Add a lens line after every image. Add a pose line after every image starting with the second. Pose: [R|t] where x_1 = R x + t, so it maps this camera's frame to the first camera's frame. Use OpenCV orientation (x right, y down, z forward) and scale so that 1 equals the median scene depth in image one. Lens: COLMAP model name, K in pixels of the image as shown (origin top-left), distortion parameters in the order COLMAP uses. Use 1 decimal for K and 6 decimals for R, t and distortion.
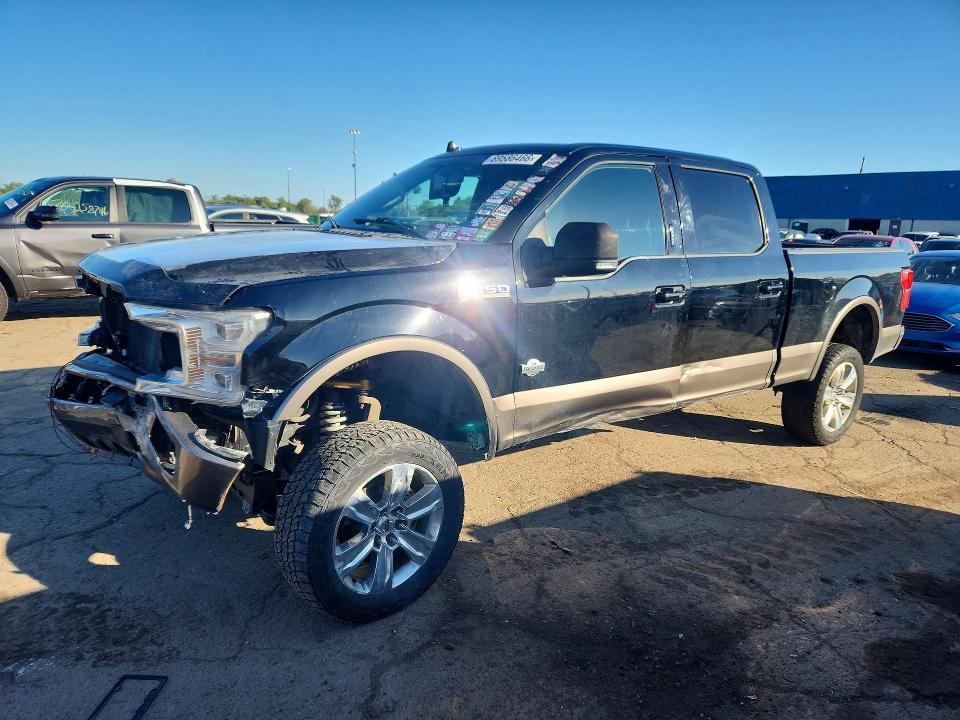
lens RADIAL K [[623.6, 0, 480.0], [0, 623.6, 360.0], [0, 0, 1]] dist [0.056356, -0.028356]
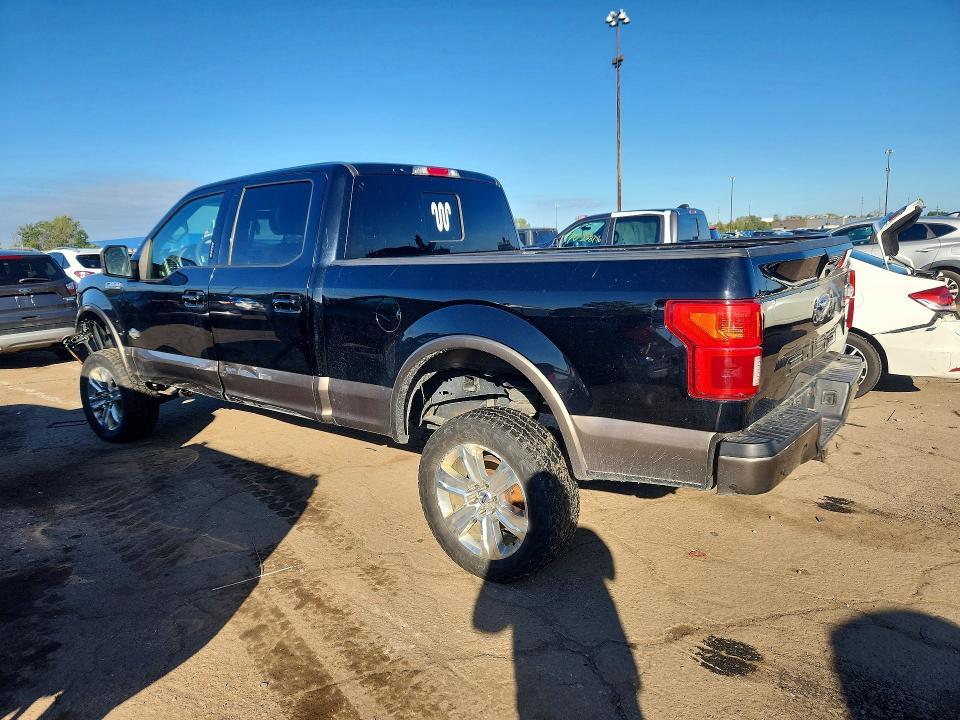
lens RADIAL K [[623.6, 0, 480.0], [0, 623.6, 360.0], [0, 0, 1]] dist [0.056356, -0.028356]
pose [[0.242129, 0.125119, -0.962143, 1.601707], [-0.149908, 0.984567, 0.090310, -0.179973], [0.958593, 0.122366, 0.257148, 1.194634]]
